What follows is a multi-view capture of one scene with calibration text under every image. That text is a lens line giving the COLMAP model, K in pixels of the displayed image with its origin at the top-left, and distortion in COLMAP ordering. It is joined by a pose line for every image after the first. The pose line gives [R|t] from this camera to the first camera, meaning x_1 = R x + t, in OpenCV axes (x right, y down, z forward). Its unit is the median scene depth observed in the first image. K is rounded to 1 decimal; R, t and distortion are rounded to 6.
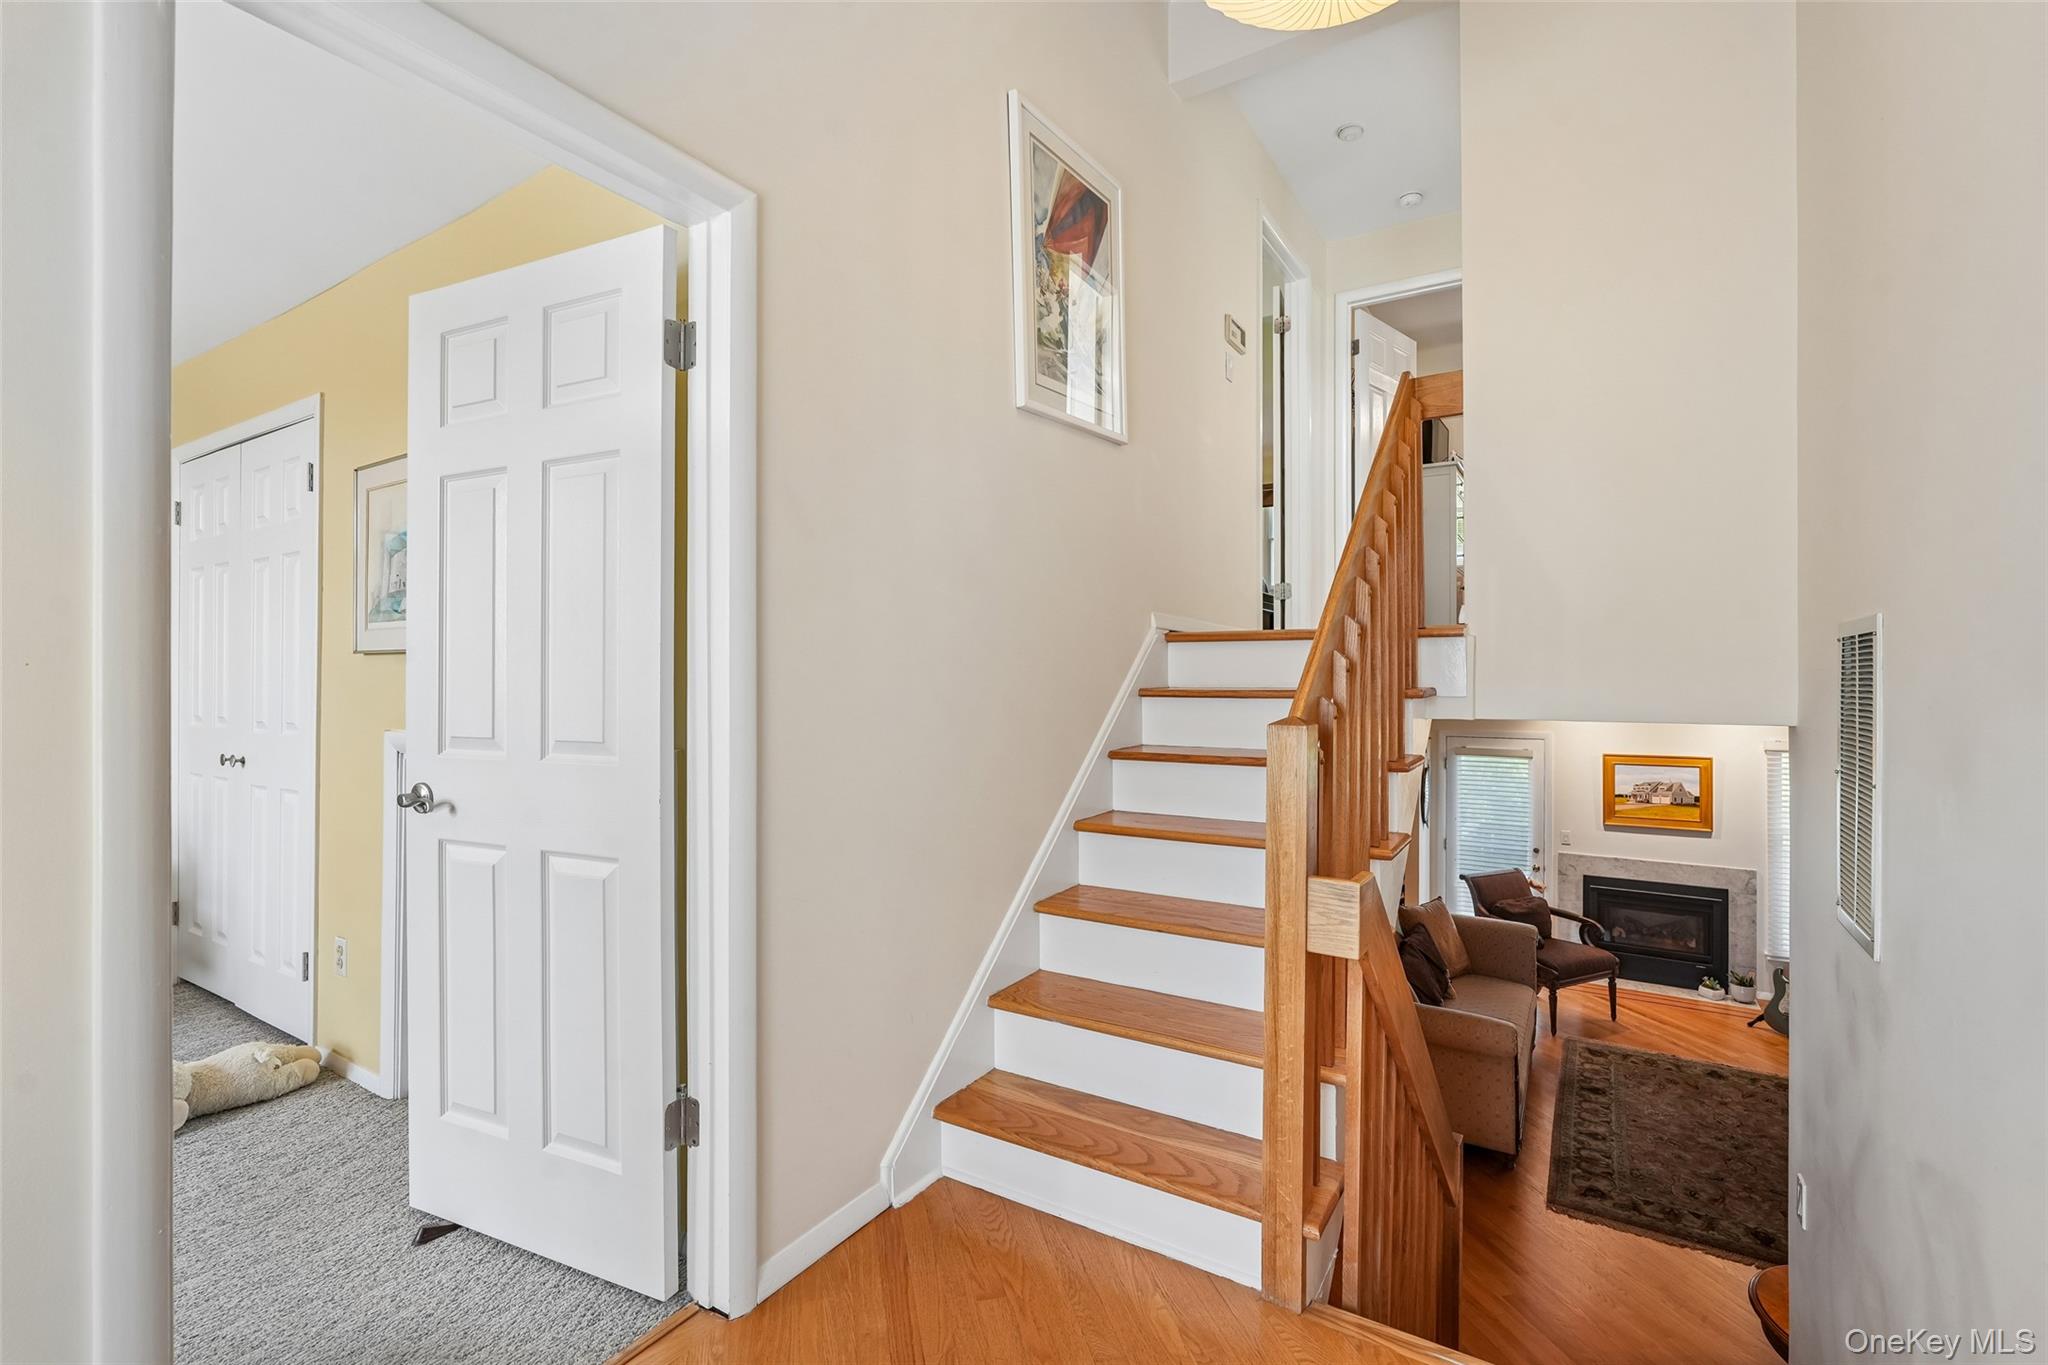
lens RADIAL K [[910.1, 0, 1018.1], [0, 910.1, 671.6], [0, 0, 1]] dist [-0.017857, 0.008231]
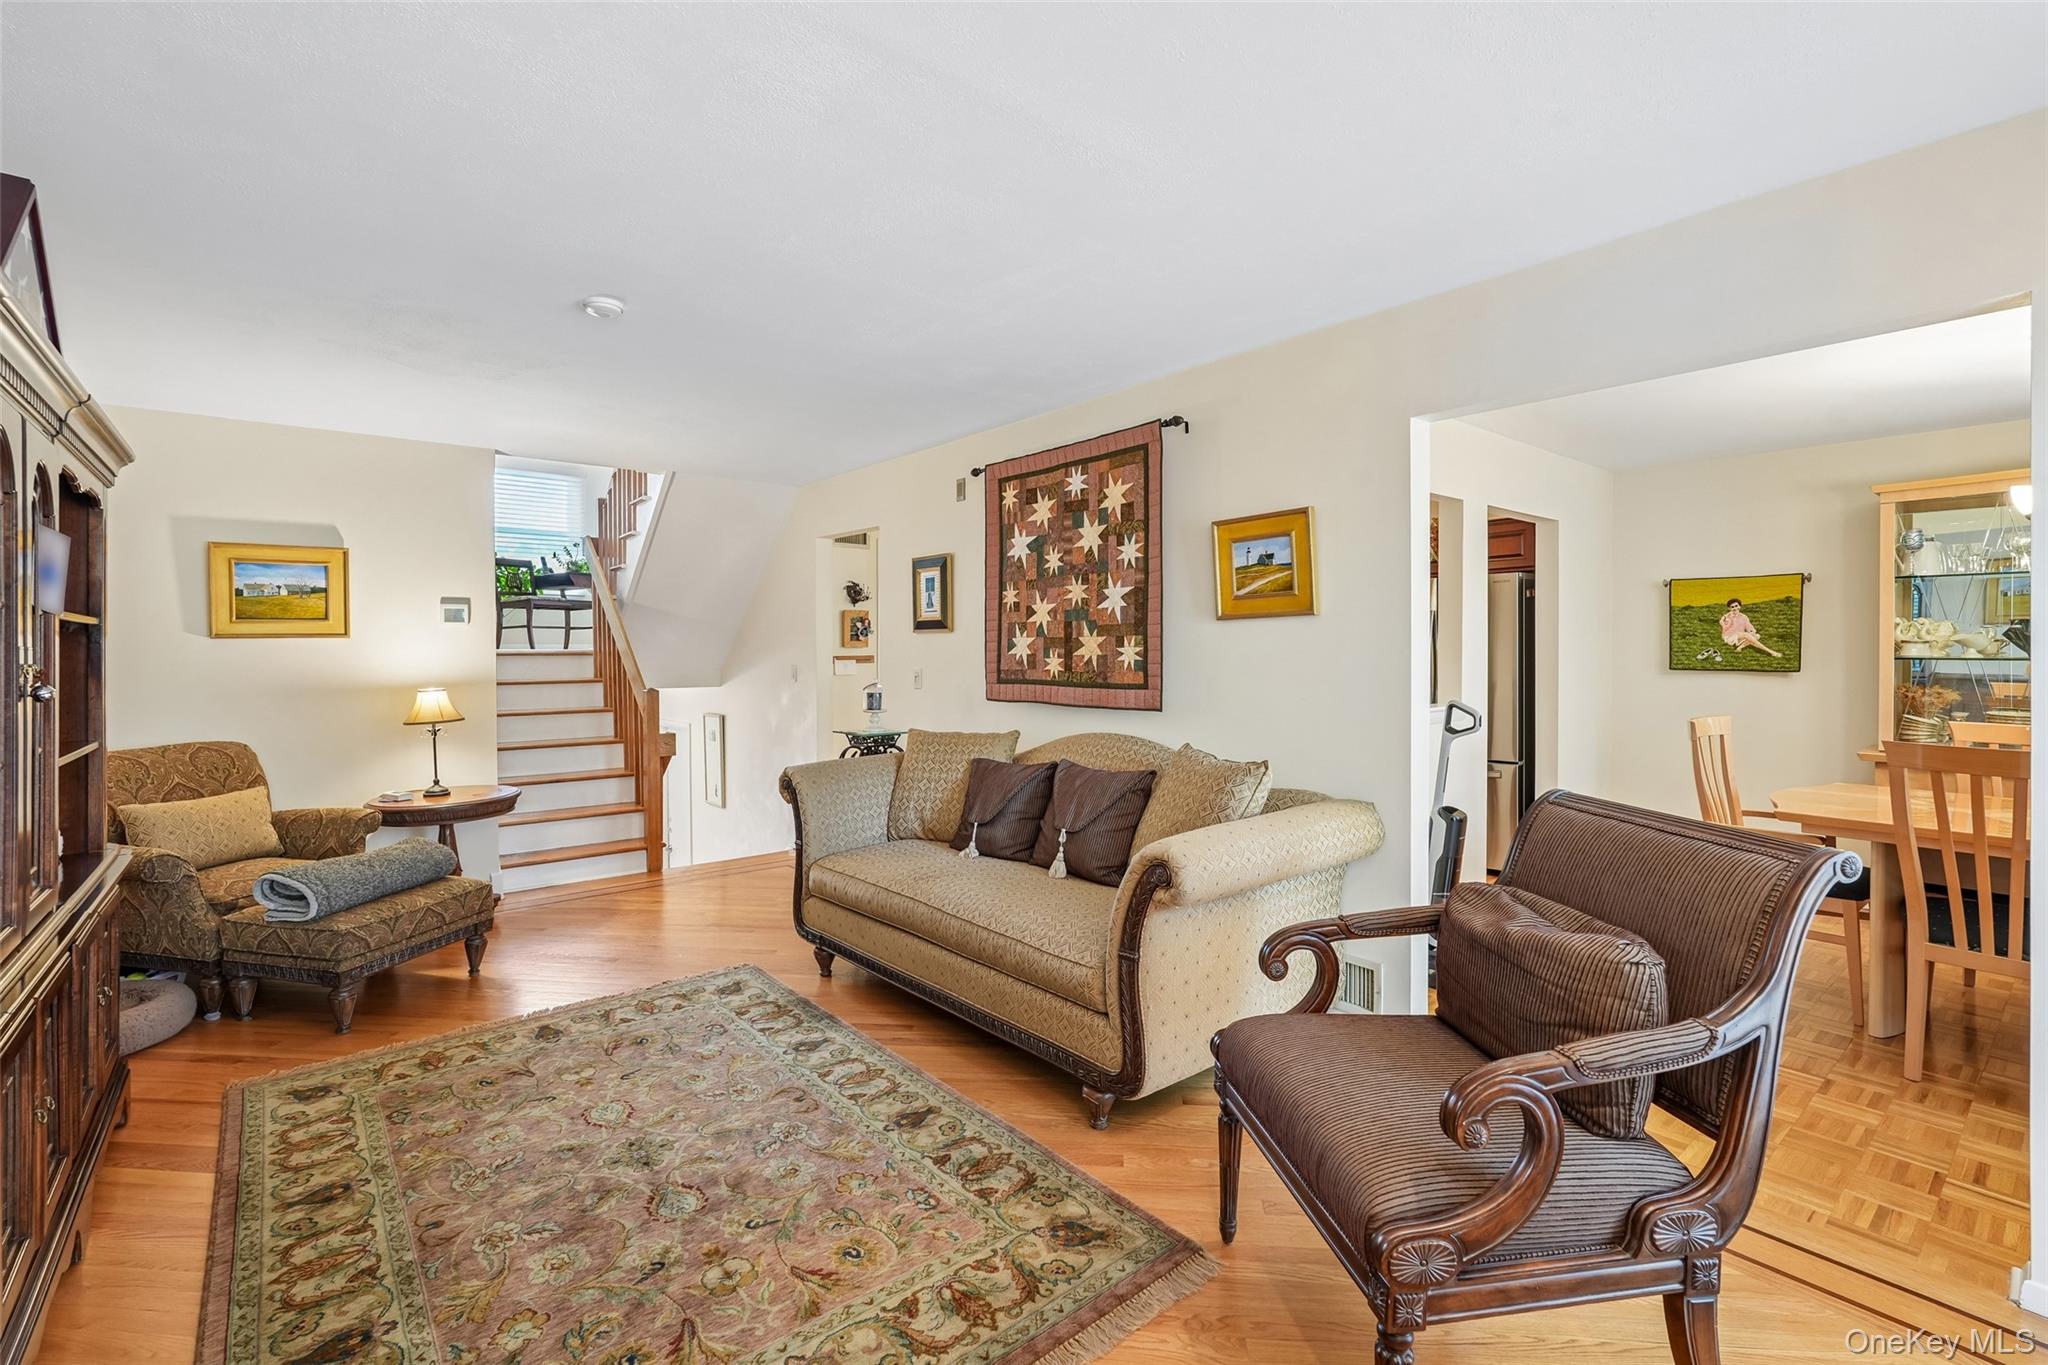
lens RADIAL K [[918.5, 0, 1025.9], [0, 918.5, 657.0], [0, 0, 1]] dist [-0.016437, 0.007978]
pose [[-0.308456, 0.002919, -0.951234, 0.884955], [0.010619, 0.999944, -0.000375, 0.194046], [0.951179, -0.010217, -0.308469, 1.001681]]
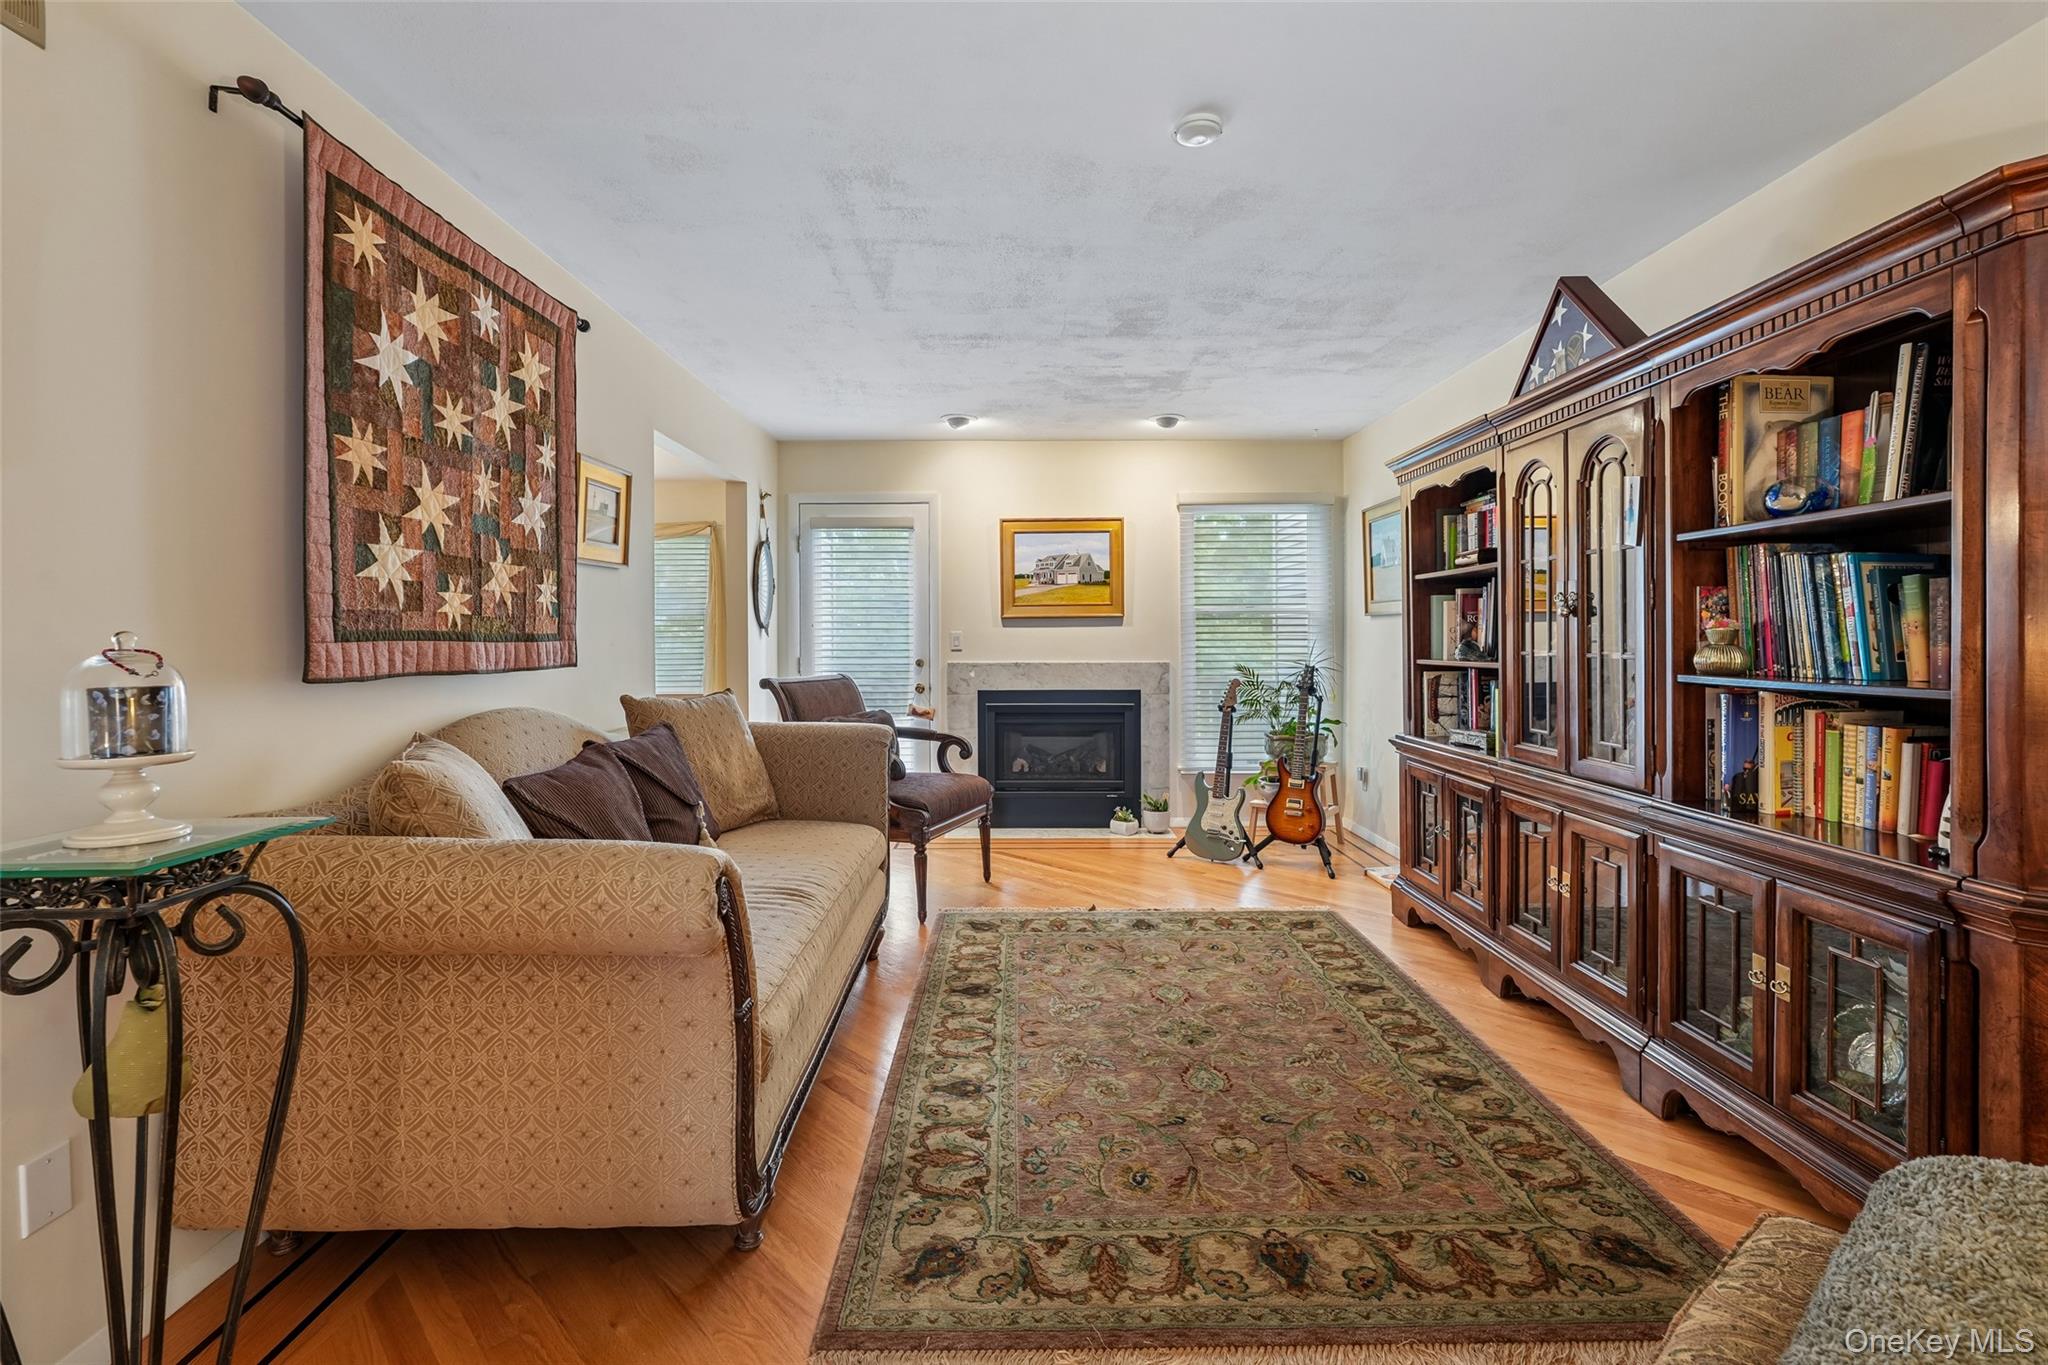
lens RADIAL K [[923.5, 0, 1015.4], [0, 923.5, 645.5], [0, 0, 1]] dist [-0.014792, 0.010971]
pose [[0.843418, -0.012902, 0.537104, 0.308755], [0.003337, 0.999818, 0.018777, 0.208420], [-0.537248, -0.014045, 0.843307, 0.441615]]
